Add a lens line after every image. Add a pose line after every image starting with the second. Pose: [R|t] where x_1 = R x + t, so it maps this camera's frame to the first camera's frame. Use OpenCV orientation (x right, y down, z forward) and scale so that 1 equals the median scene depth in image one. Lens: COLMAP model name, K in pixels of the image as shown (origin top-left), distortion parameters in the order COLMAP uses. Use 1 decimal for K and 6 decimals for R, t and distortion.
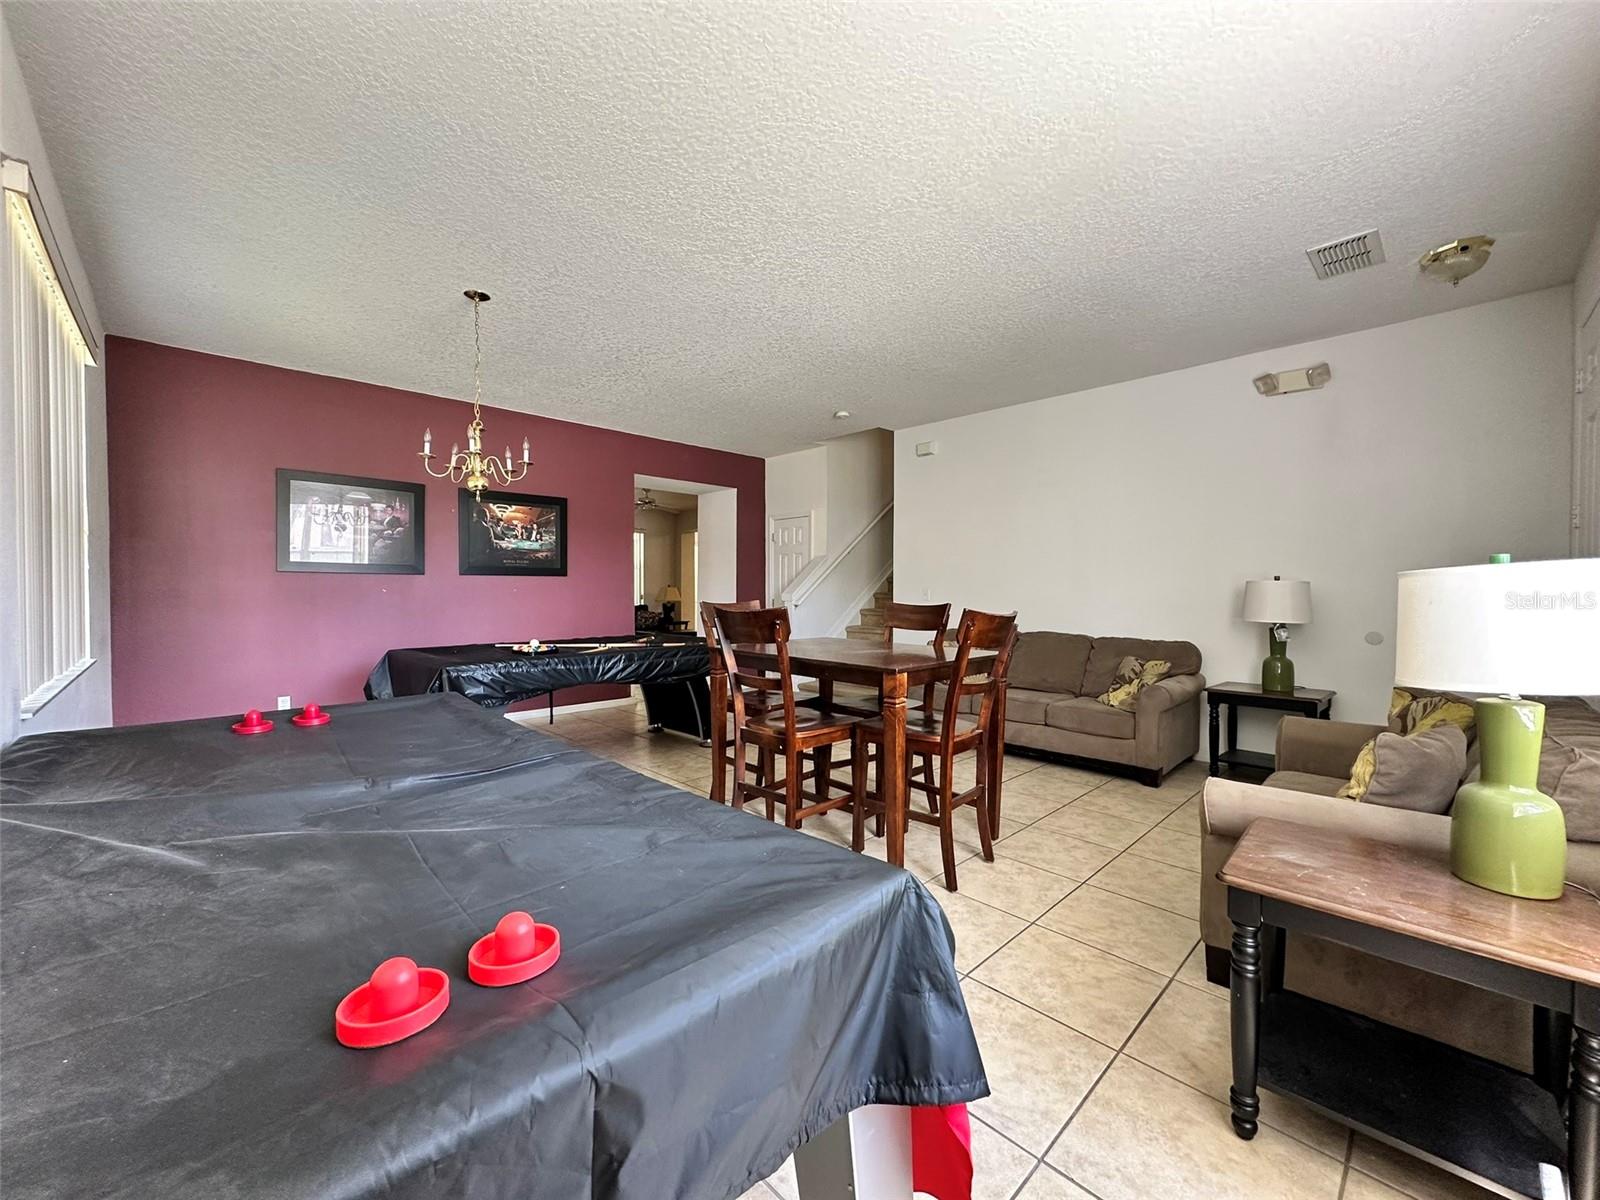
lens RADIAL K [[637.6, 0, 790.3], [0, 637.6, 602.6], [0, 0, 1]] dist [-0.002850, 0.000220]
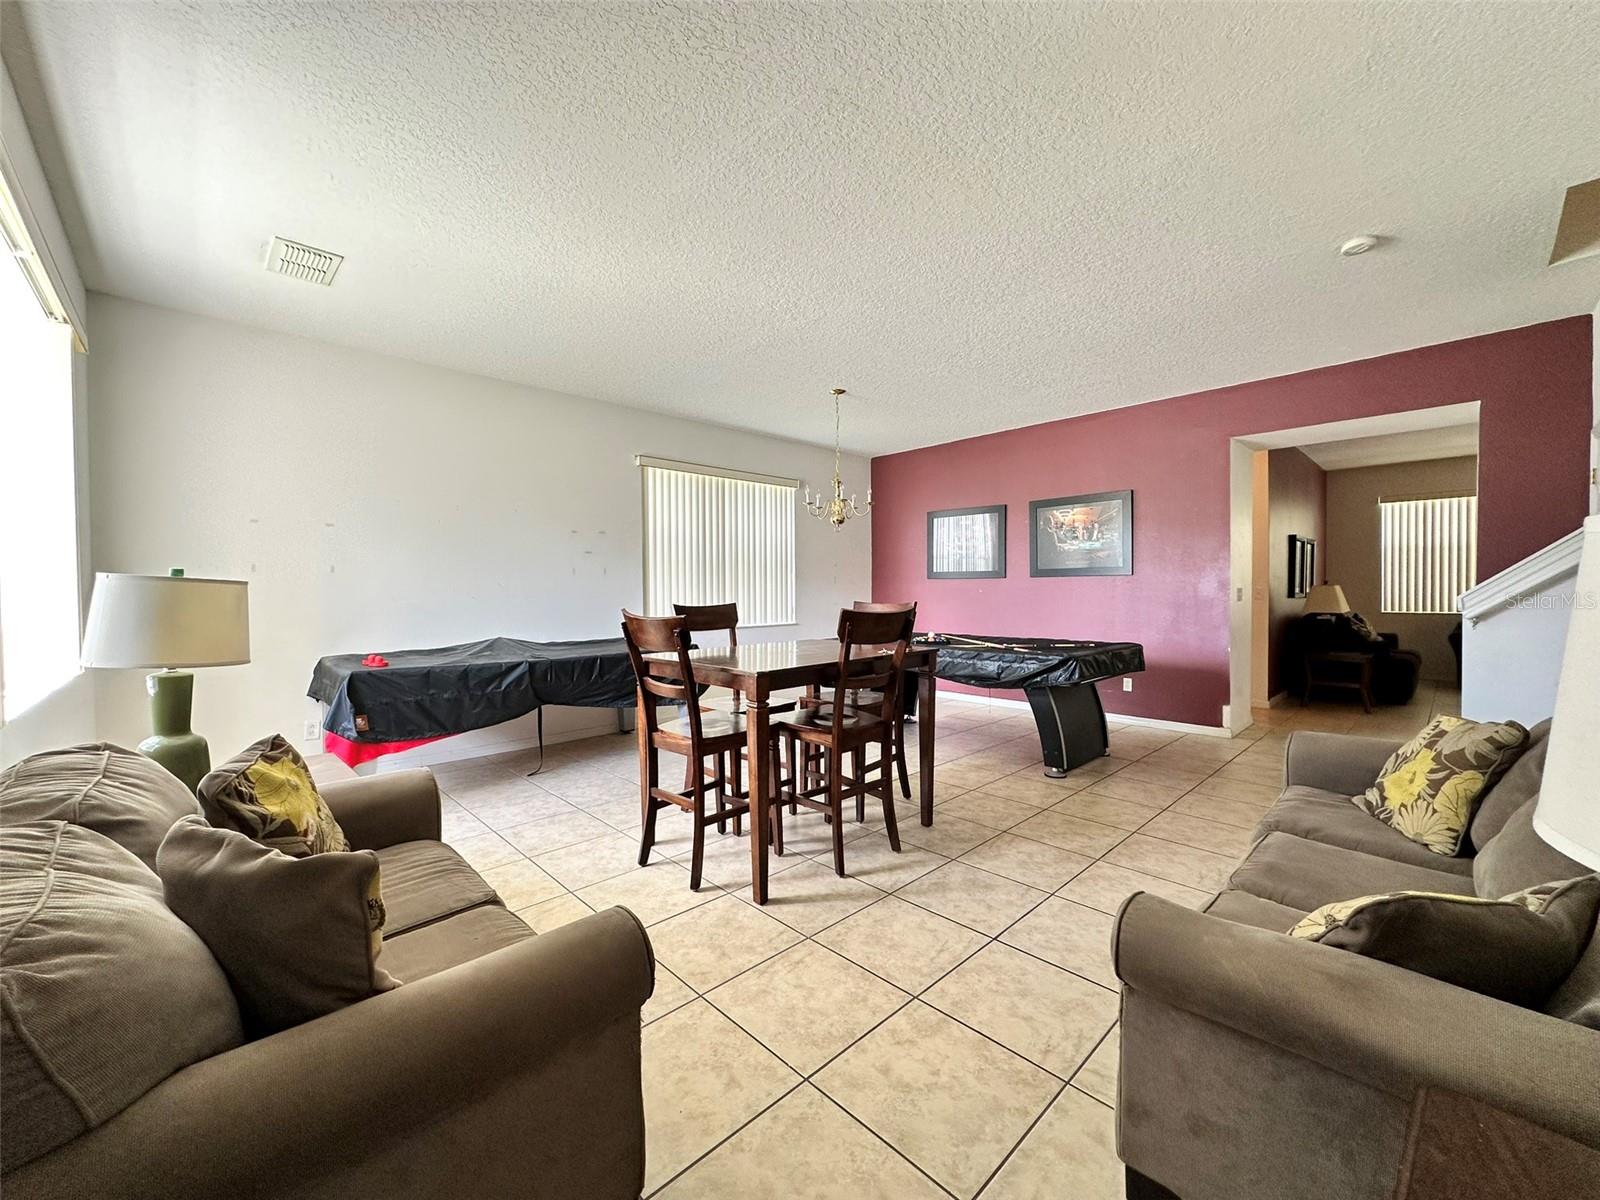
lens RADIAL K [[637.6, 0, 802.8], [0, 637.6, 596.7], [0, 0, 1]] dist [-0.002850, 0.000220]
pose [[-0.016100, 0.006816, -0.999847, 0.753647], [-0.013115, 0.999889, 0.007028, -0.012823], [0.999784, 0.013226, -0.016009, 0.715322]]
